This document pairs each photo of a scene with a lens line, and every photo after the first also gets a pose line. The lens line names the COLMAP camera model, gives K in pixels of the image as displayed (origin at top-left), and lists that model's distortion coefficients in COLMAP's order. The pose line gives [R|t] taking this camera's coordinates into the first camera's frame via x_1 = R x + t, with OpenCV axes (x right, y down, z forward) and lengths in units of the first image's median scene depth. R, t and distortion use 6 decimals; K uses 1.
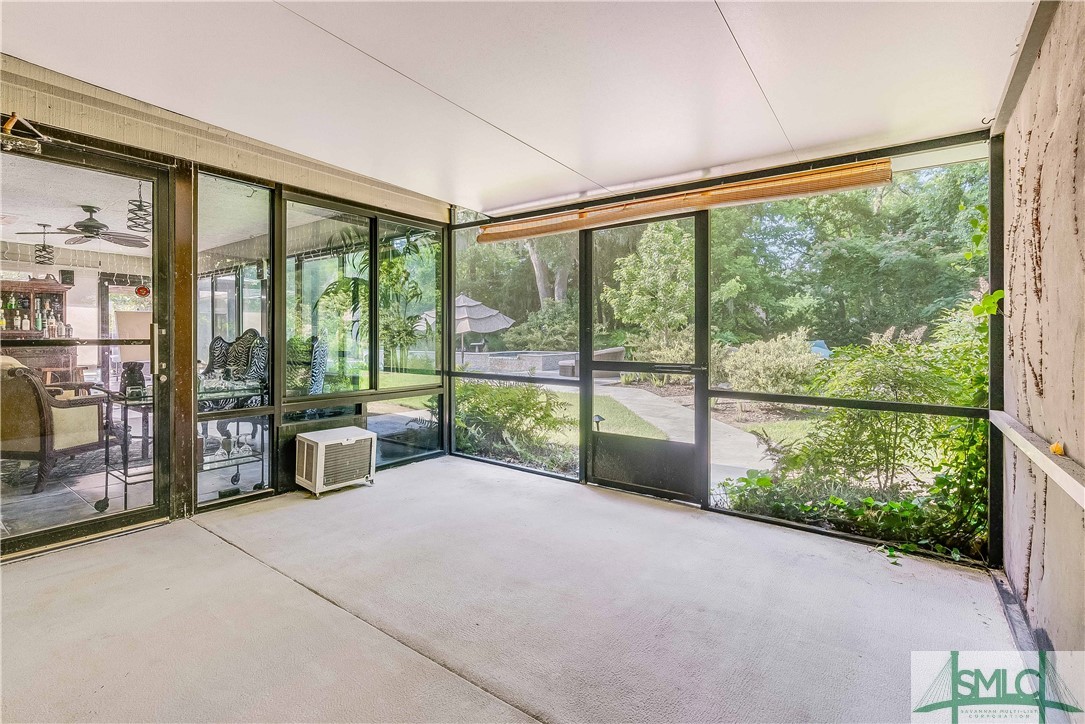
lens RADIAL K [[497.9, 0, 549.4], [0, 497.9, 341.8], [0, 0, 1]] dist [-0.010549, -0.000399]
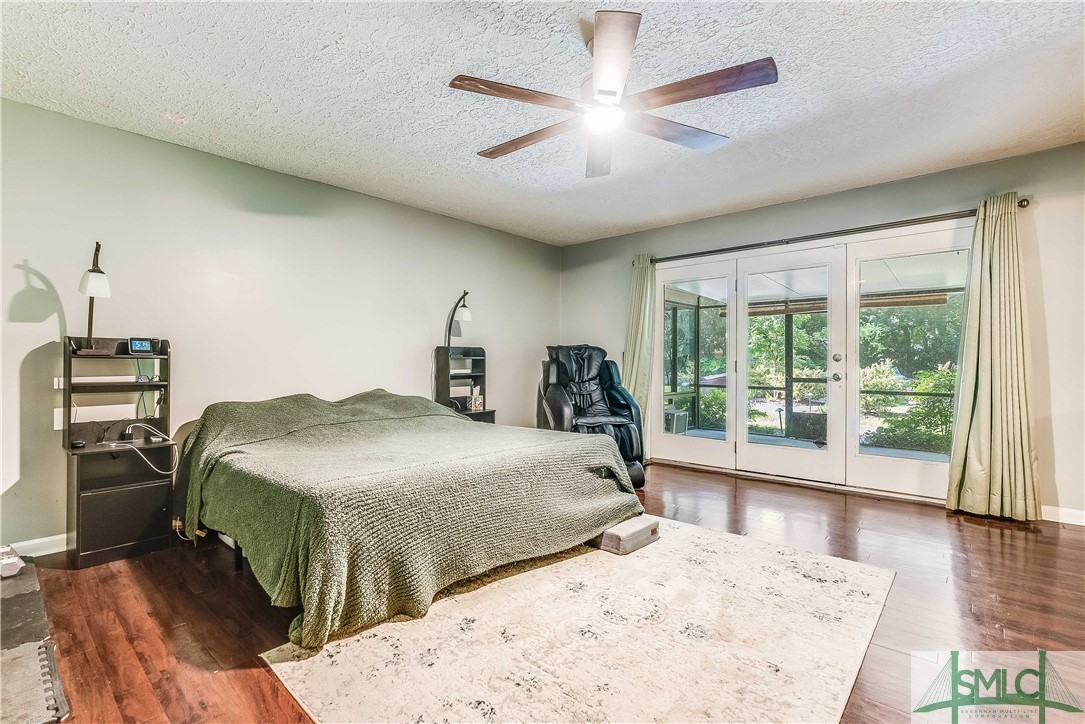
lens RADIAL K [[497.9, 0, 538.4], [0, 497.9, 366.1], [0, 0, 1]] dist [-0.010549, -0.000399]
pose [[0.994867, -0.001216, -0.101188, -1.969351], [0.000863, 0.999993, -0.003534, -0.010562], [0.101192, 0.003428, 0.994861, -3.001233]]
